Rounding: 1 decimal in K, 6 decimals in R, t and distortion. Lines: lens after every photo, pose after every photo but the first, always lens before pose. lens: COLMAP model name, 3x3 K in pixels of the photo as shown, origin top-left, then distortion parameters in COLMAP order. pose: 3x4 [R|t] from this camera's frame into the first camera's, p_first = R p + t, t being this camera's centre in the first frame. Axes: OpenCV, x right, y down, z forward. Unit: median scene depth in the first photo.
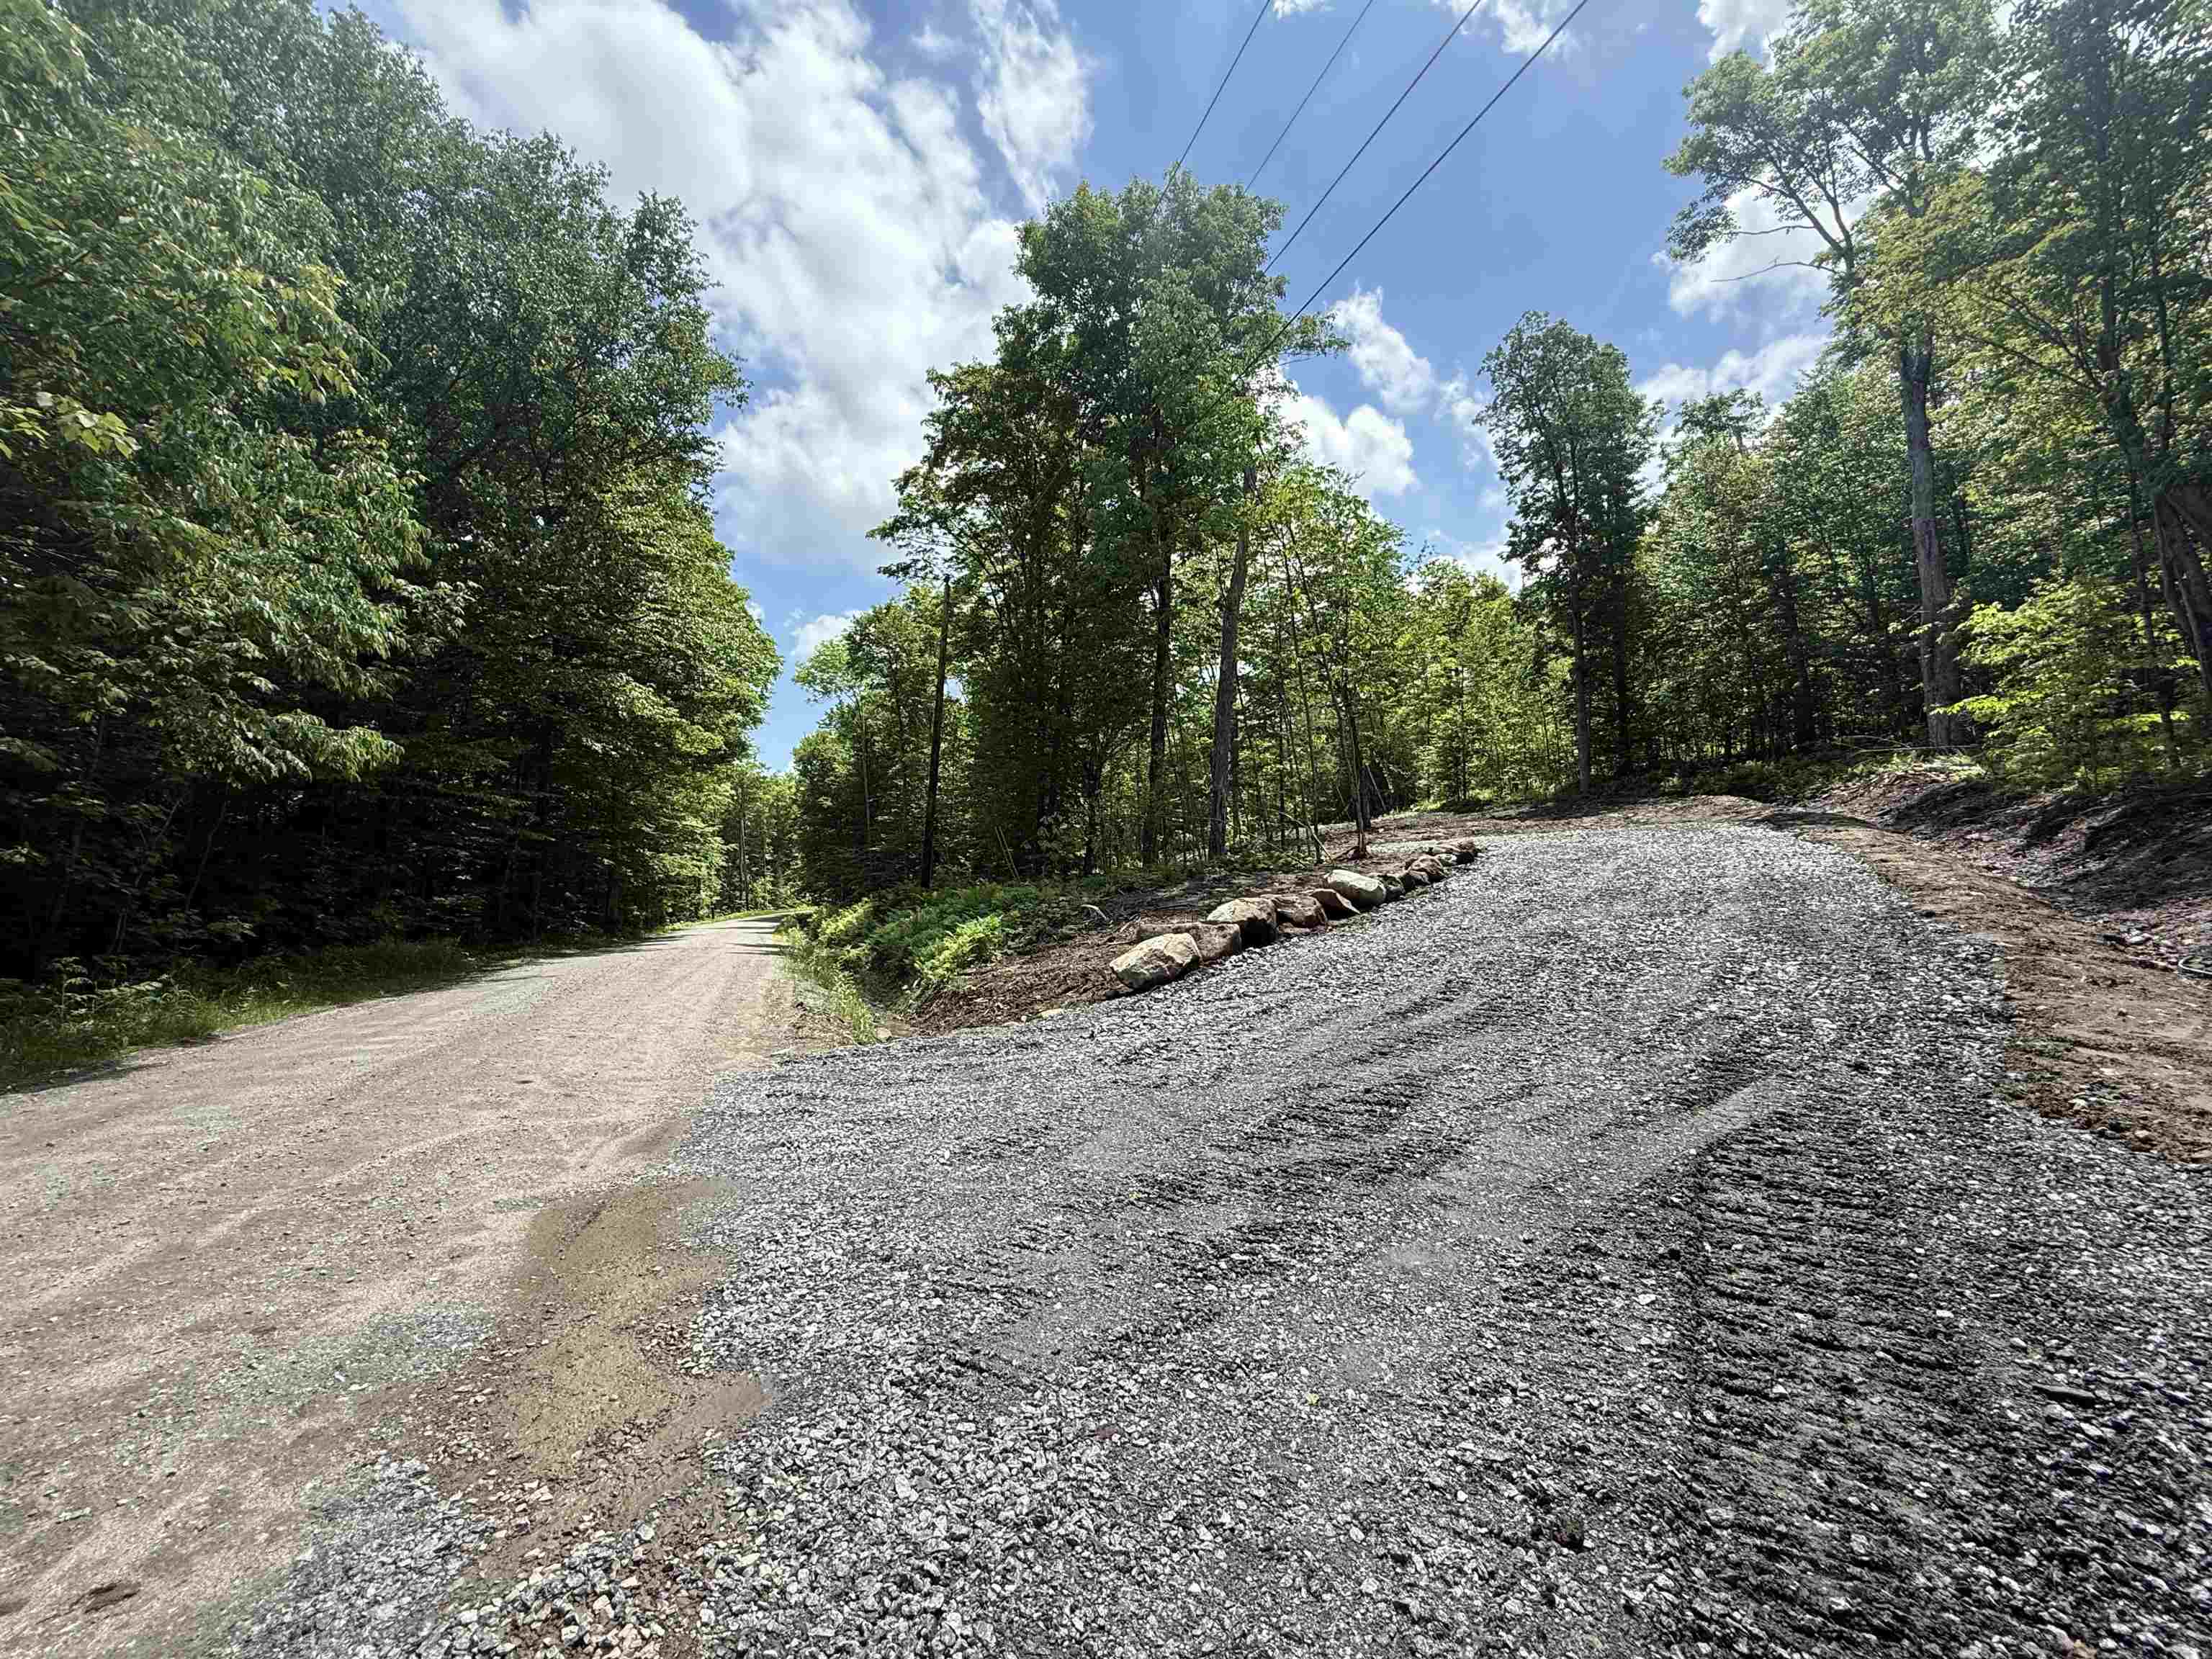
lens RADIAL K [[878.7, 0, 1102.5], [0, 878.7, 830.4], [0, 0, 1]] dist [0.001890, -0.000561]
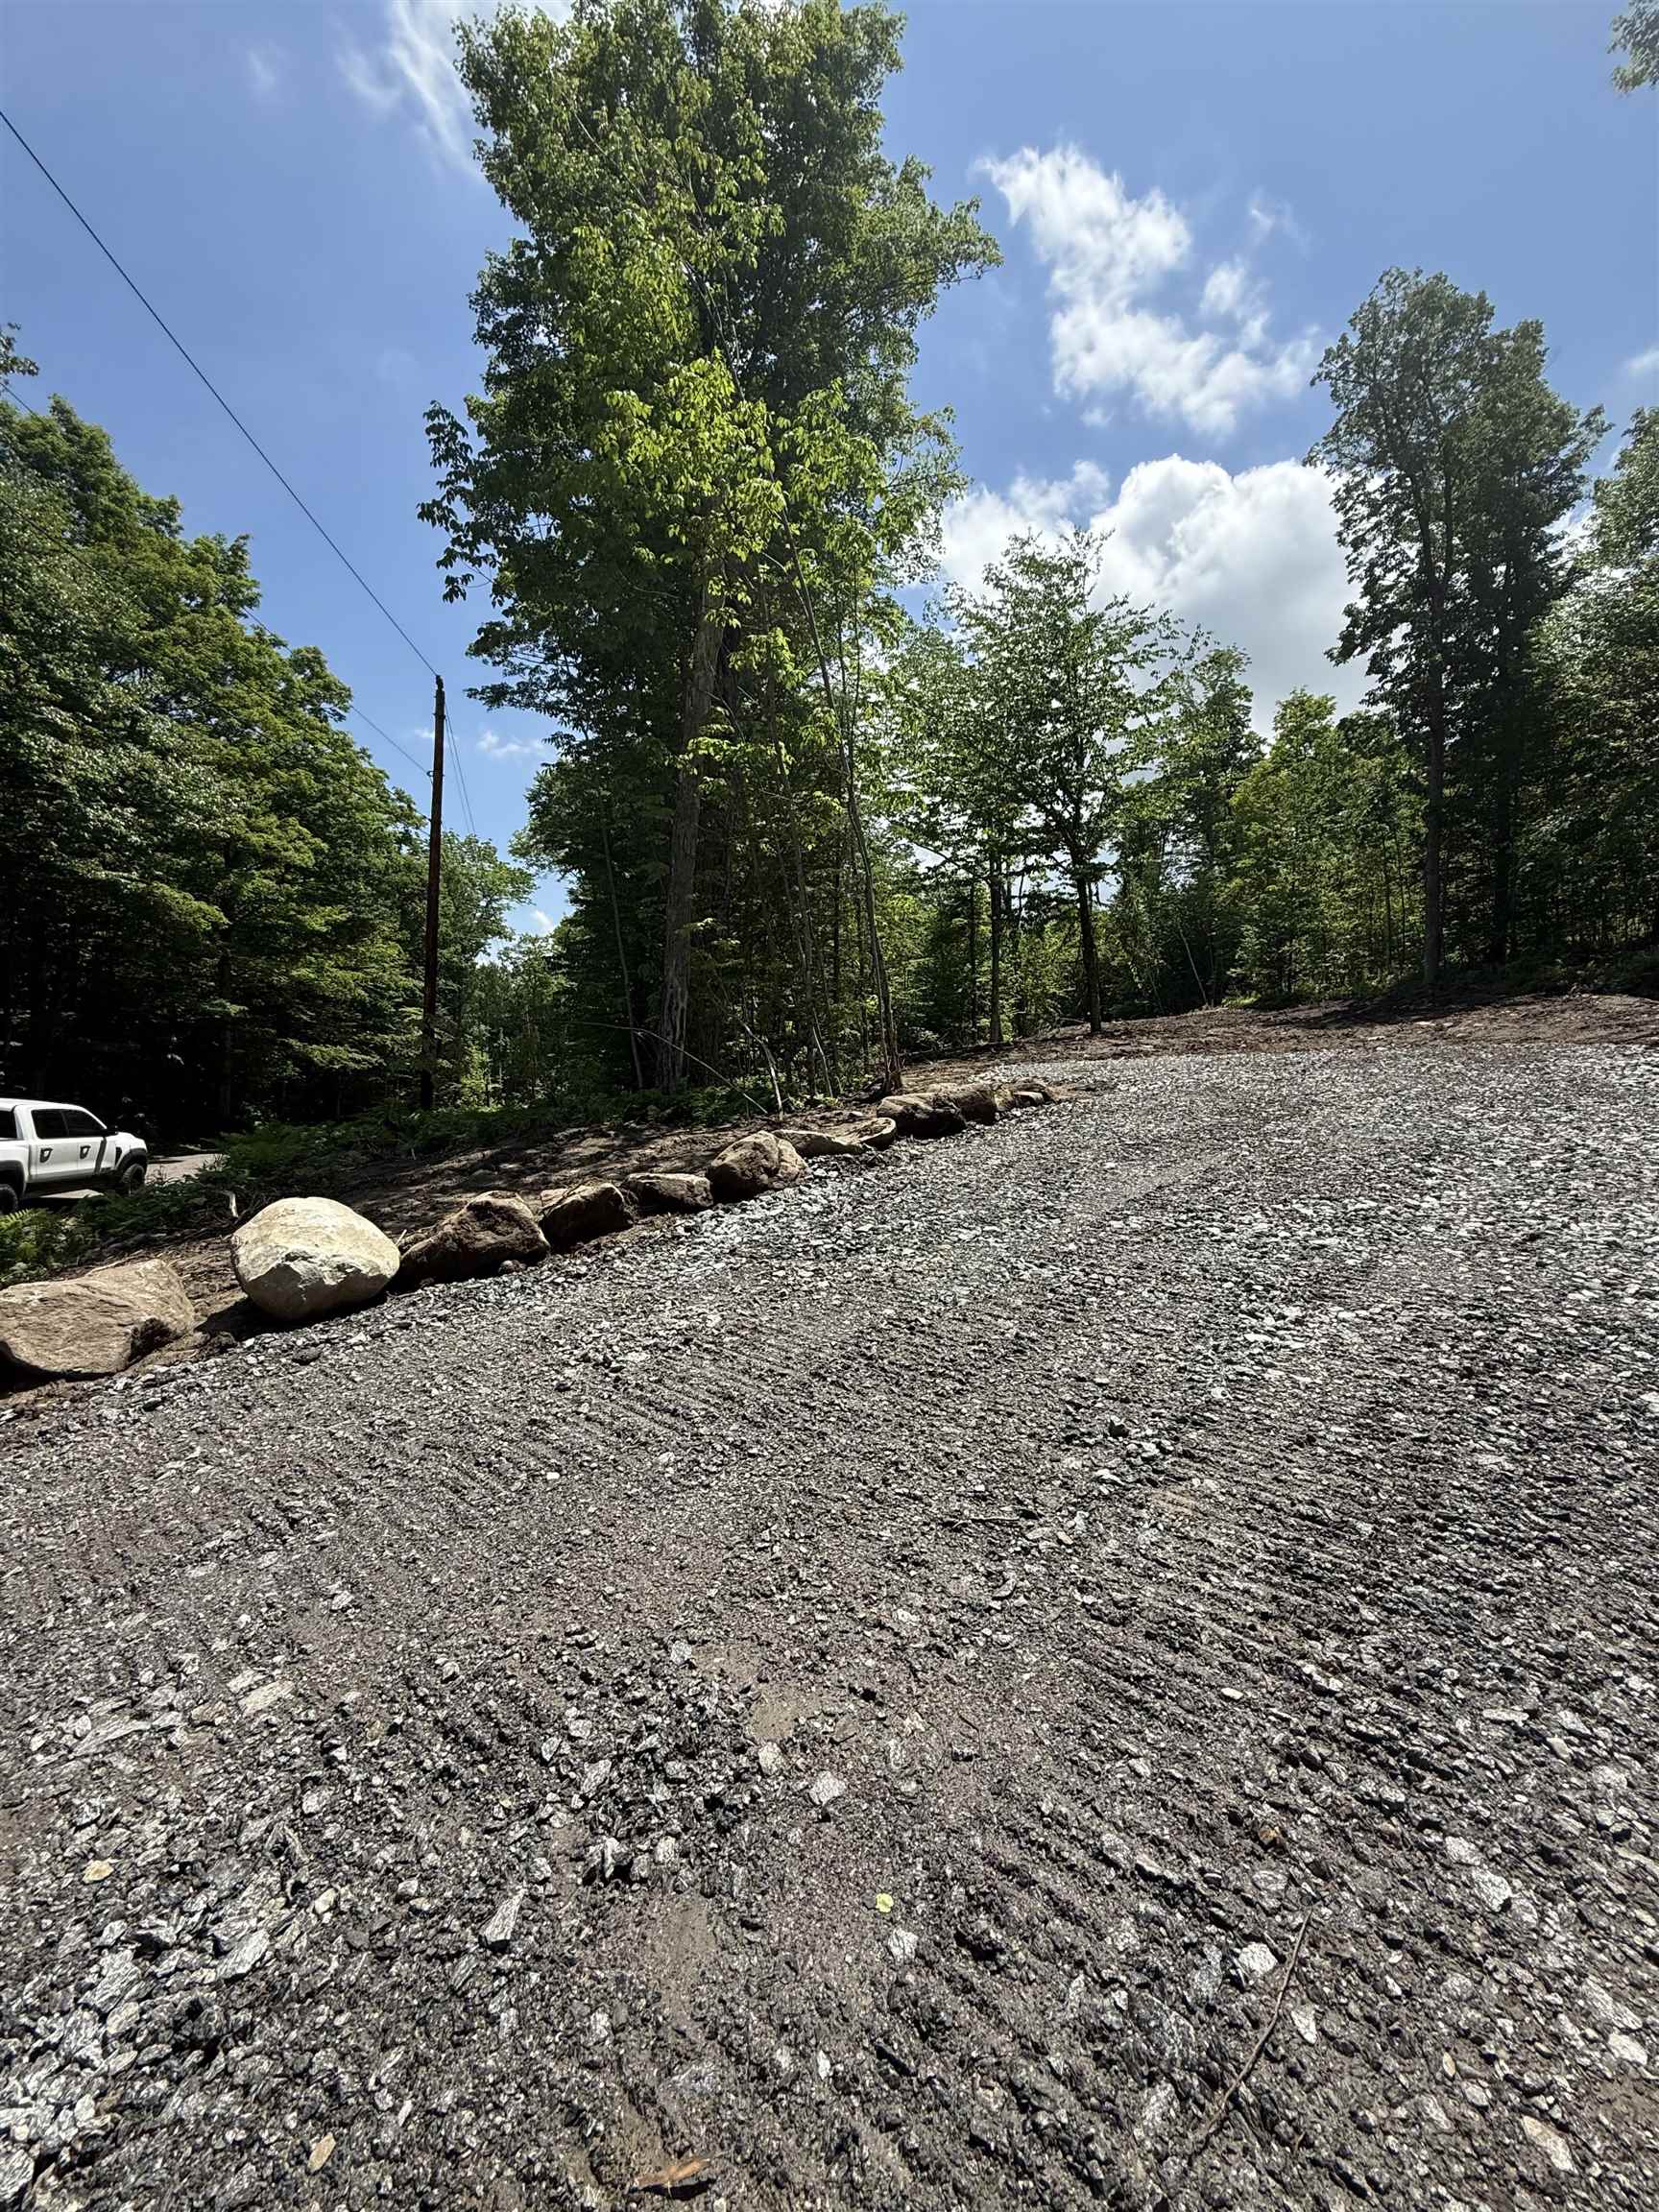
lens RADIAL K [[878.7, 0, 829.3], [0, 878.7, 1099.9], [0, 0, 1]] dist [0.001890, -0.000561]
pose [[0.988776, 0.029032, -0.146556, 0.280759], [-0.015090, 0.995329, 0.095358, -0.018898], [0.148640, -0.092076, 0.984595, 0.333898]]
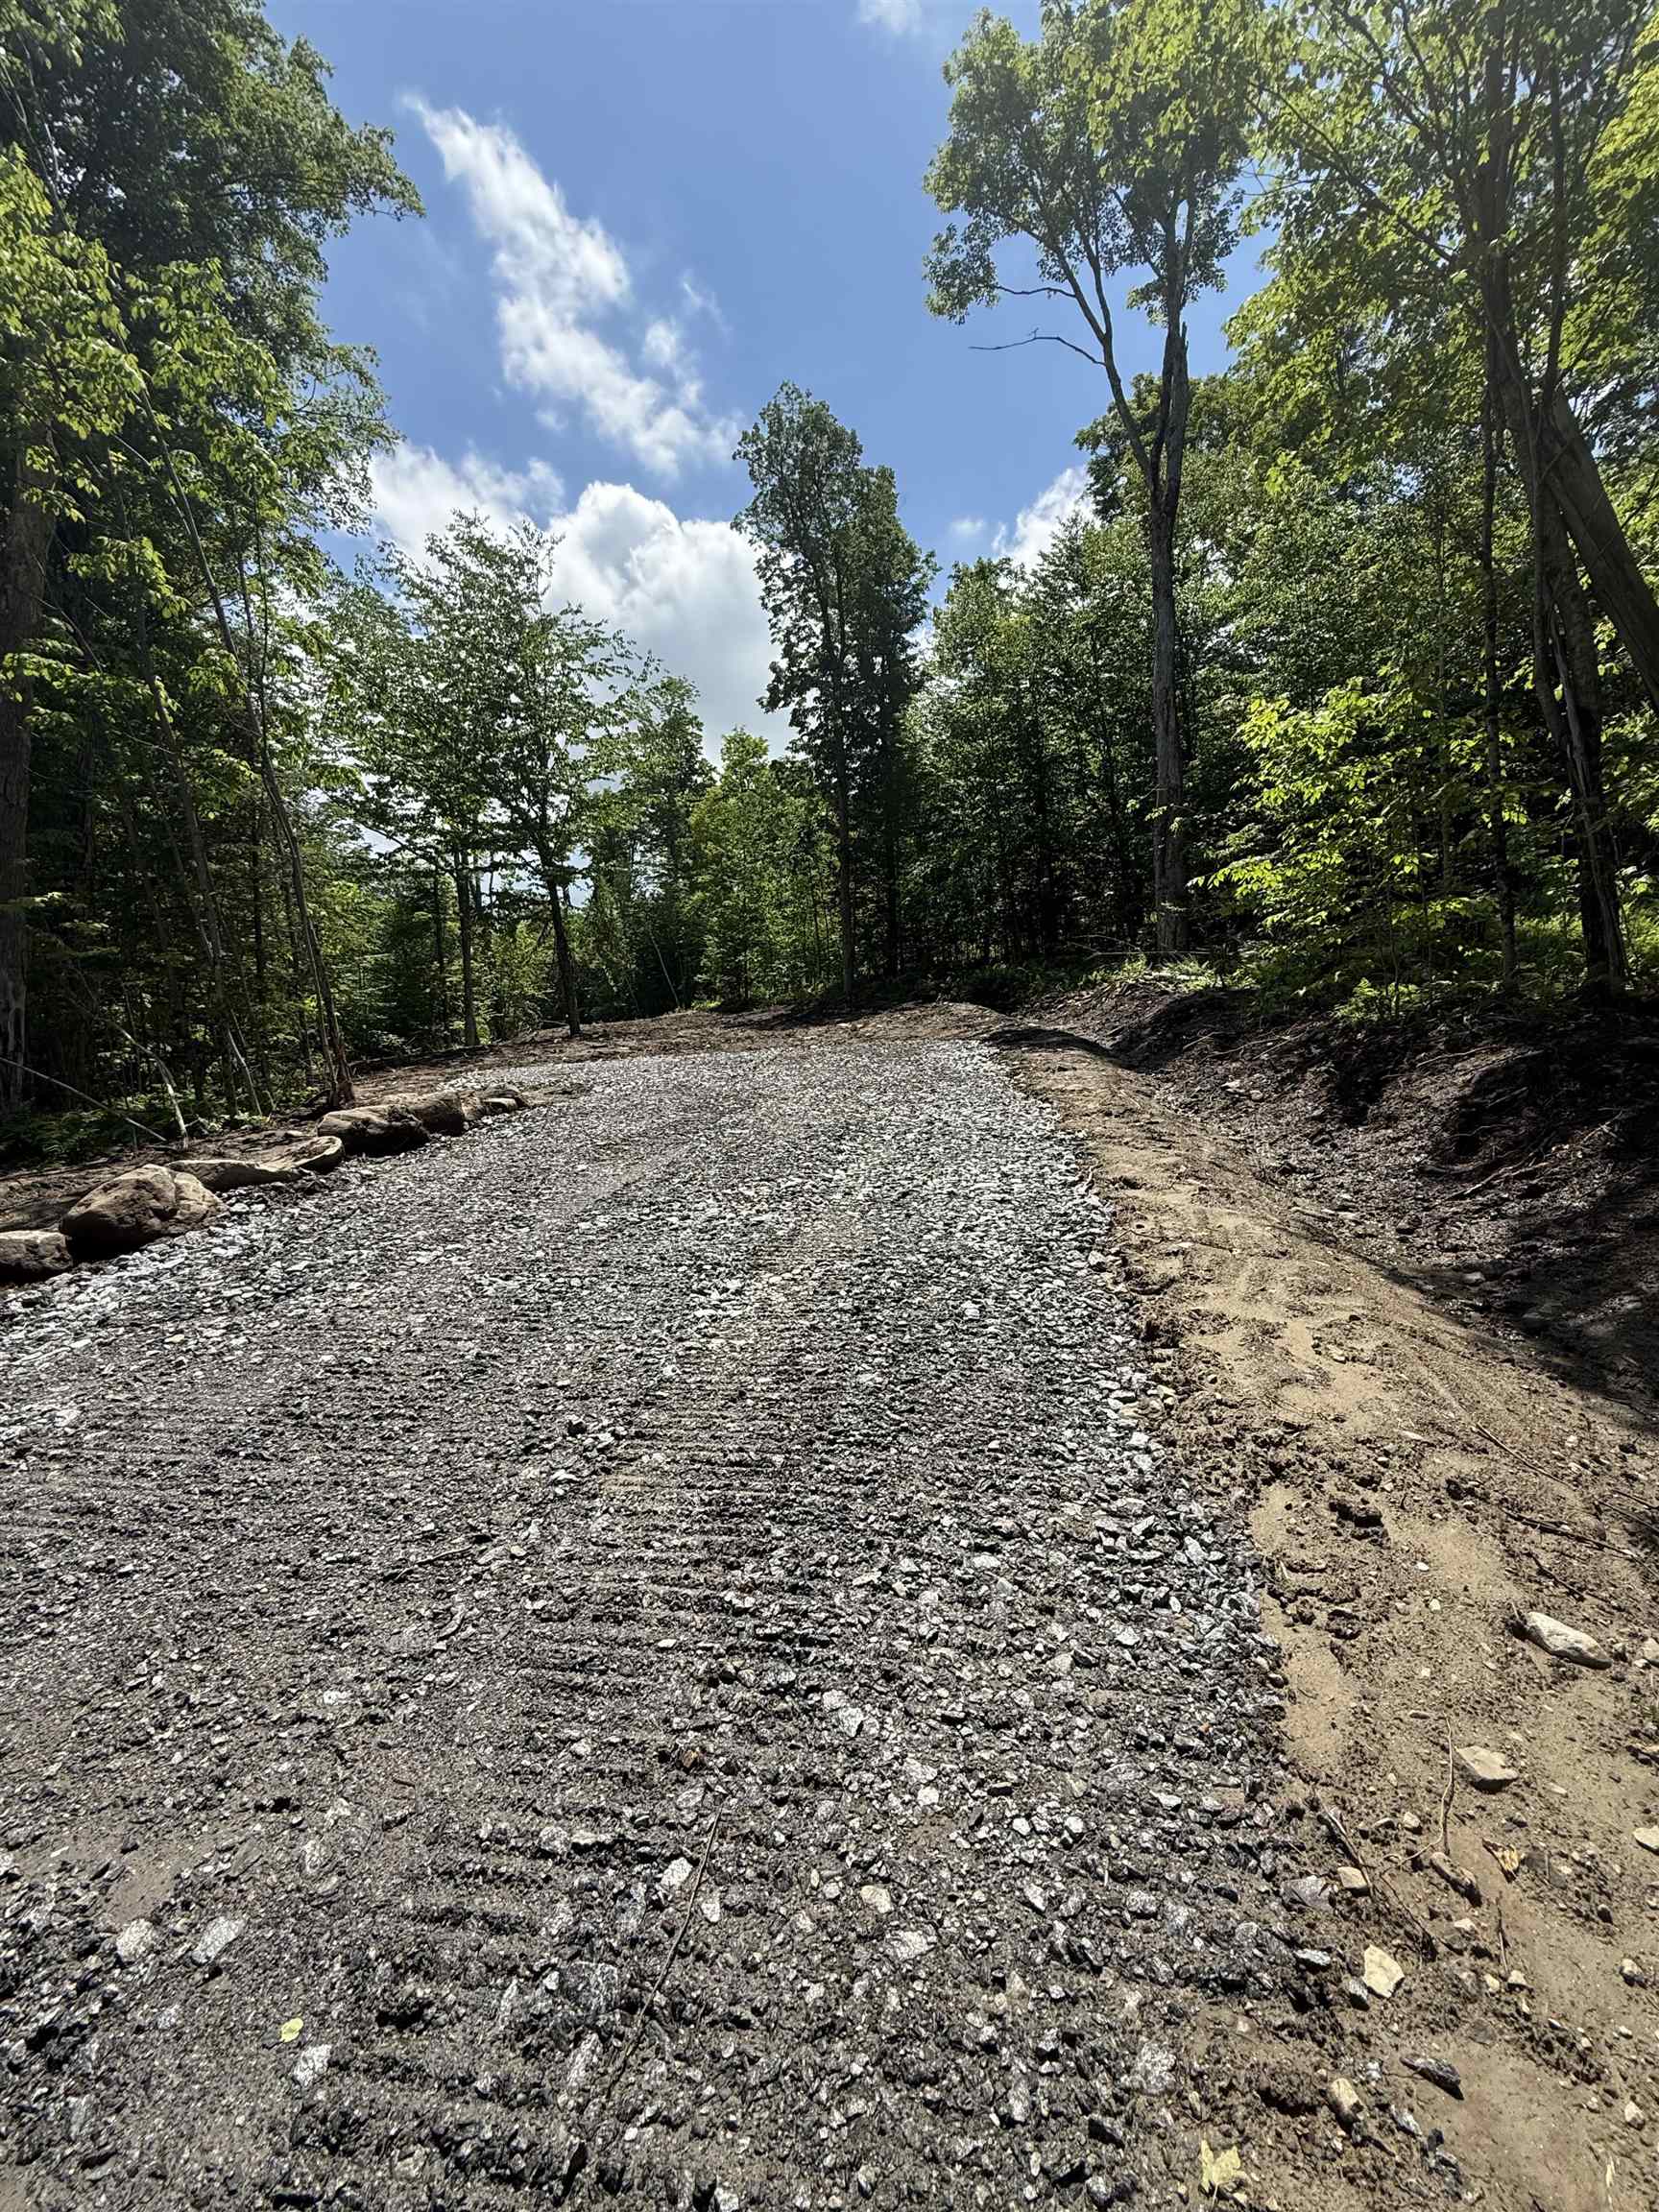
lens RADIAL K [[878.7, 0, 829.3], [0, 878.7, 1099.9], [0, 0, 1]] dist [0.001890, -0.000561]
pose [[0.912586, -0.023560, 0.408205, 0.286055], [-0.012392, 0.996286, 0.085206, -0.019795], [-0.408696, -0.082816, 0.908905, 0.331527]]
